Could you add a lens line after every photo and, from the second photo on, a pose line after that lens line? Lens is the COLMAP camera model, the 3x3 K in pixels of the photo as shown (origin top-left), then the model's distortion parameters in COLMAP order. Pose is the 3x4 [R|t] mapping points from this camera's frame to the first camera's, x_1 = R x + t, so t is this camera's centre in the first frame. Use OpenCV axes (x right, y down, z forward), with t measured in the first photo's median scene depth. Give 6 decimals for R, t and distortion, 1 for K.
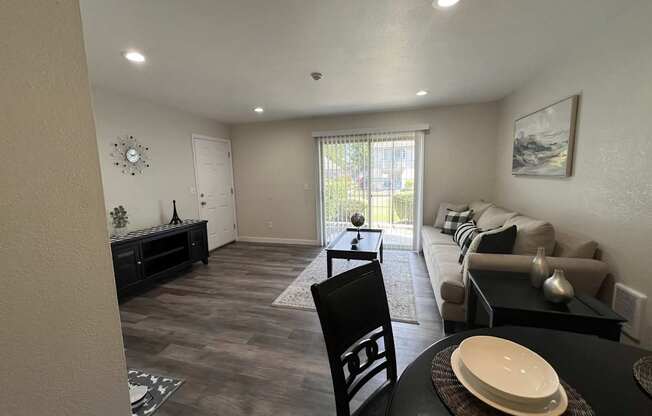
lens RADIAL K [[261.0, 0, 324.4], [0, 261.0, 206.4], [0, 0, 1]] dist [0.000260, 0.000020]
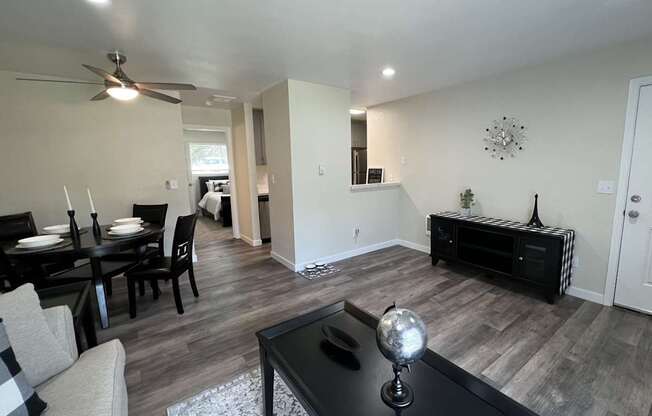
lens RADIAL K [[290.7, 0, 356.1], [0, 290.7, 207.6], [0, 0, 1]] dist [-0.001089, -0.000069]
pose [[-0.581774, 0.154205, -0.798599, 0.460685], [-0.073010, 0.967998, 0.240102, -0.181633], [0.810067, 0.197991, -0.551897, 1.304547]]
